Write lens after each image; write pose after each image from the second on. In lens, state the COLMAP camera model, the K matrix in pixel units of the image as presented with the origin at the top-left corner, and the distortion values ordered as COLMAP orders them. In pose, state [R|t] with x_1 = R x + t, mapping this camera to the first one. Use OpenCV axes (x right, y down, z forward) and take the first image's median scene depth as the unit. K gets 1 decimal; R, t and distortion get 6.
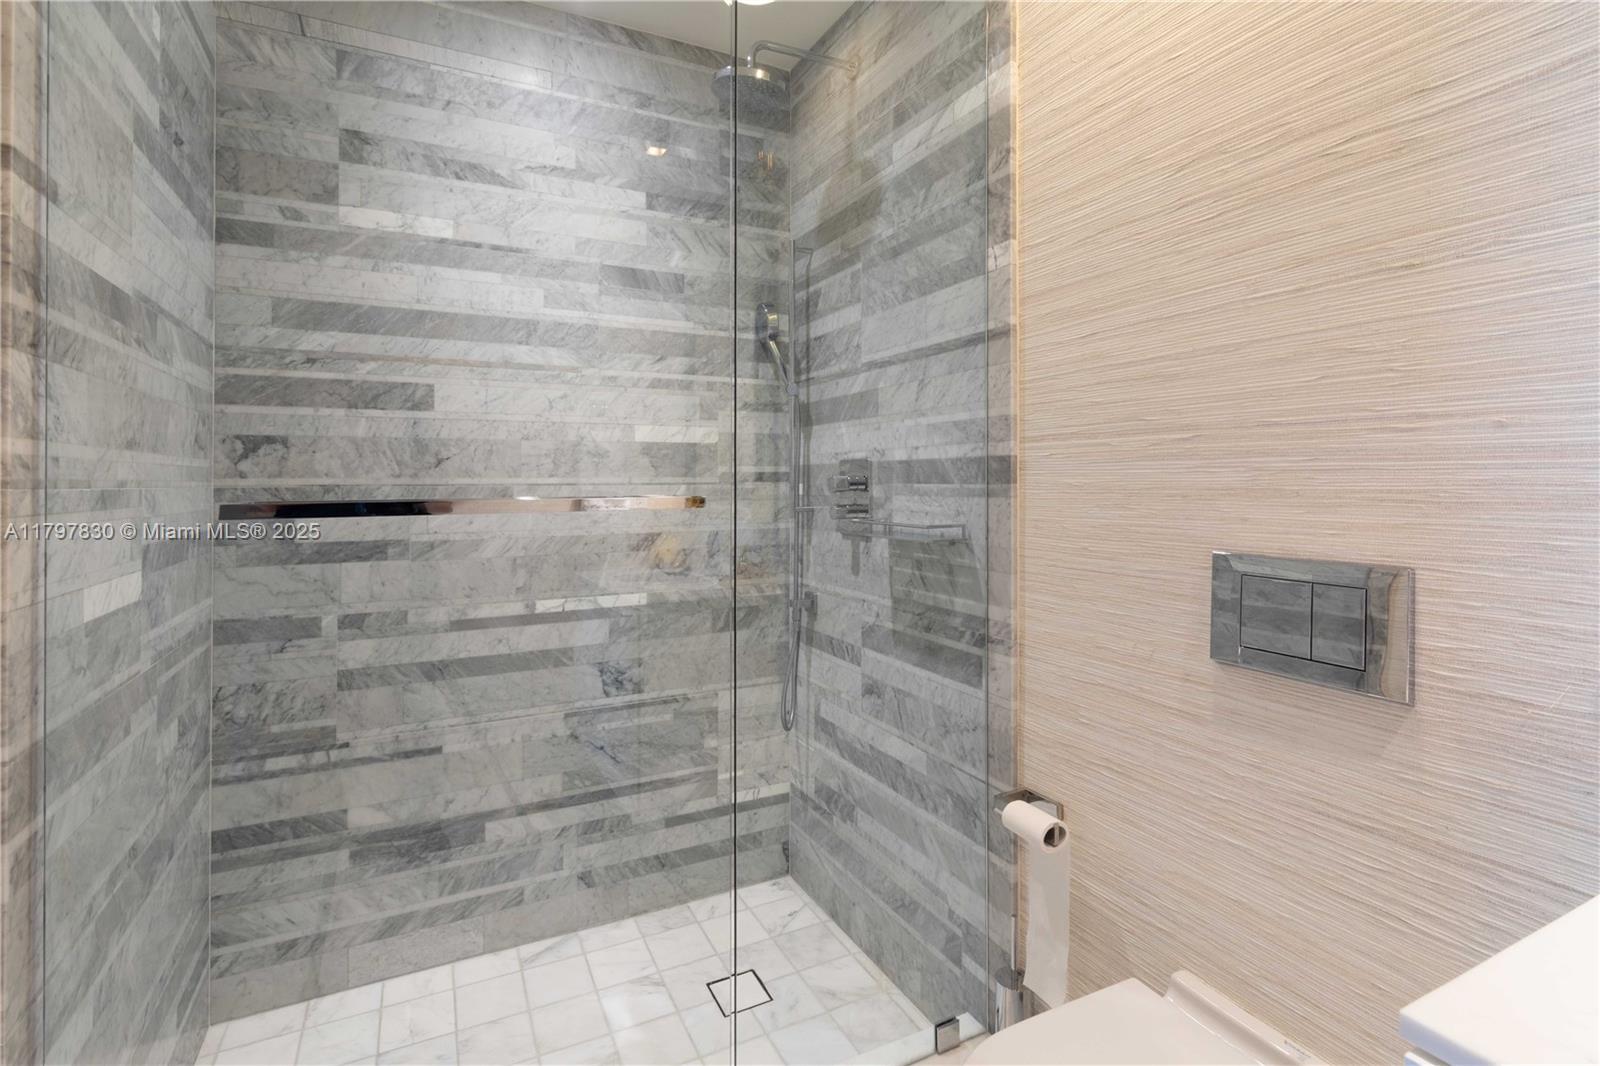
lens RADIAL K [[752.4, 0, 796.0], [0, 752.4, 471.6], [0, 0, 1]] dist [0.001653, 0.000057]
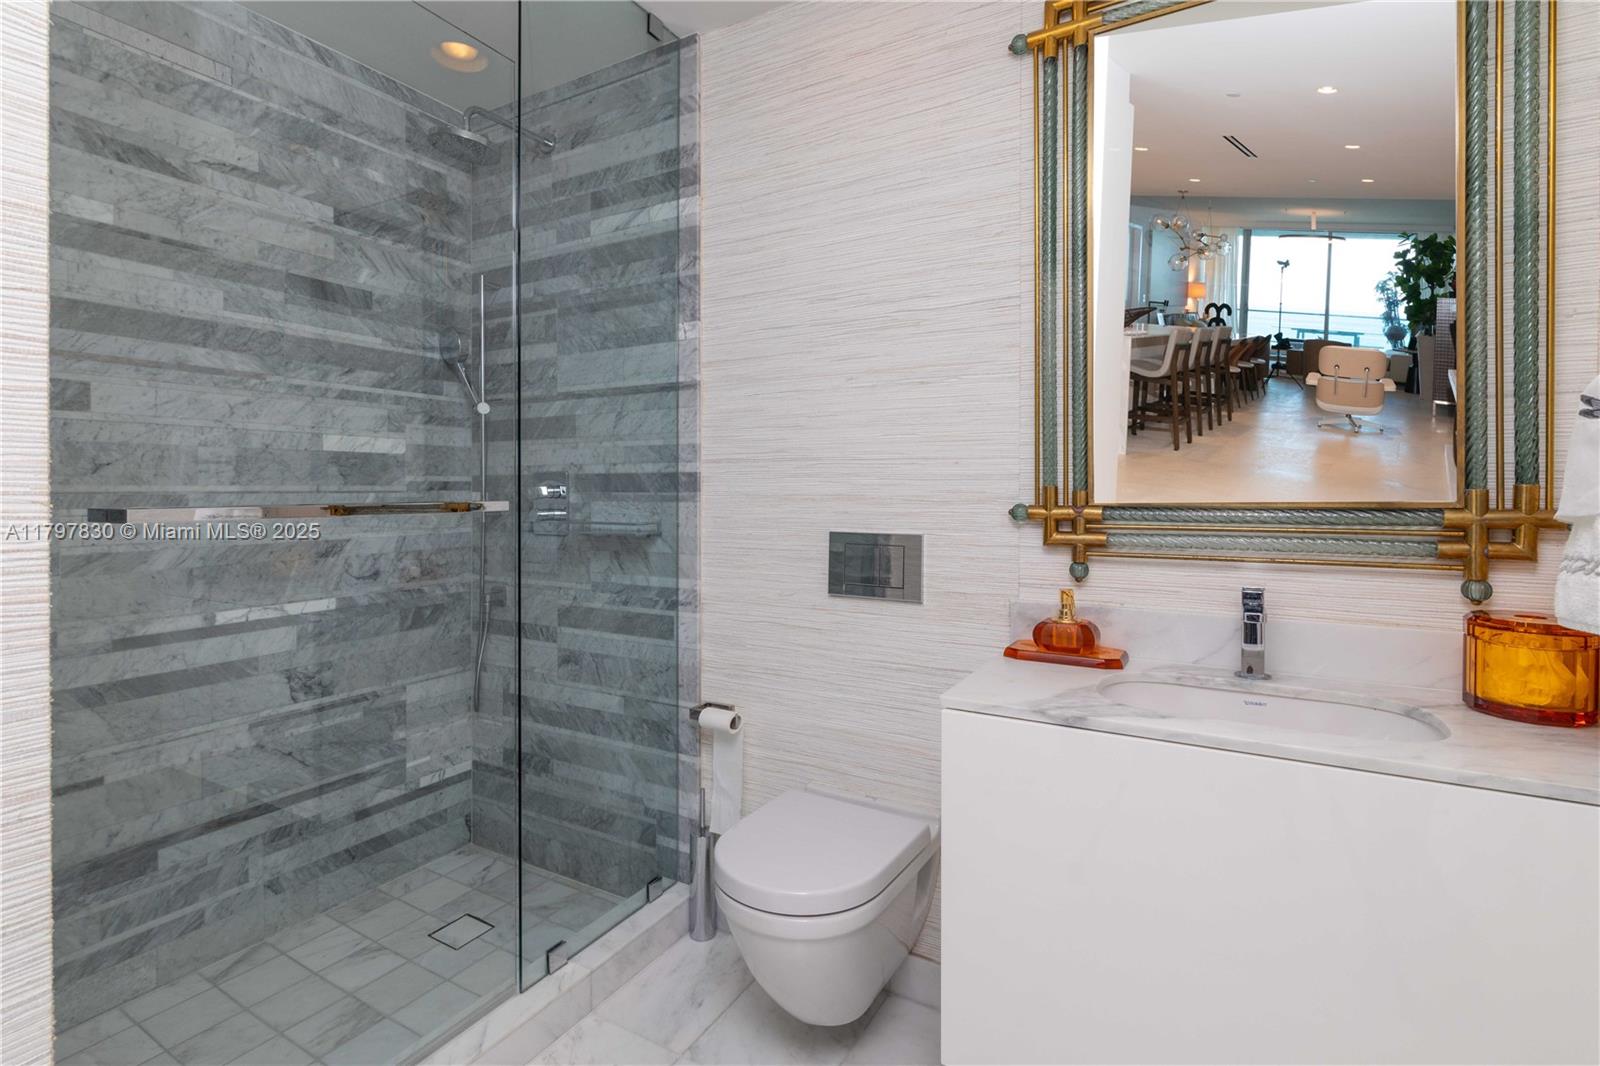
lens RADIAL K [[752.4, 0, 796.0], [0, 752.4, 471.6], [0, 0, 1]] dist [0.001653, 0.000057]
pose [[0.834622, 0.016042, 0.550590, -0.261531], [-0.009641, 0.999848, -0.014517, -0.002849], [-0.550739, 0.006808, 0.834650, -0.225073]]
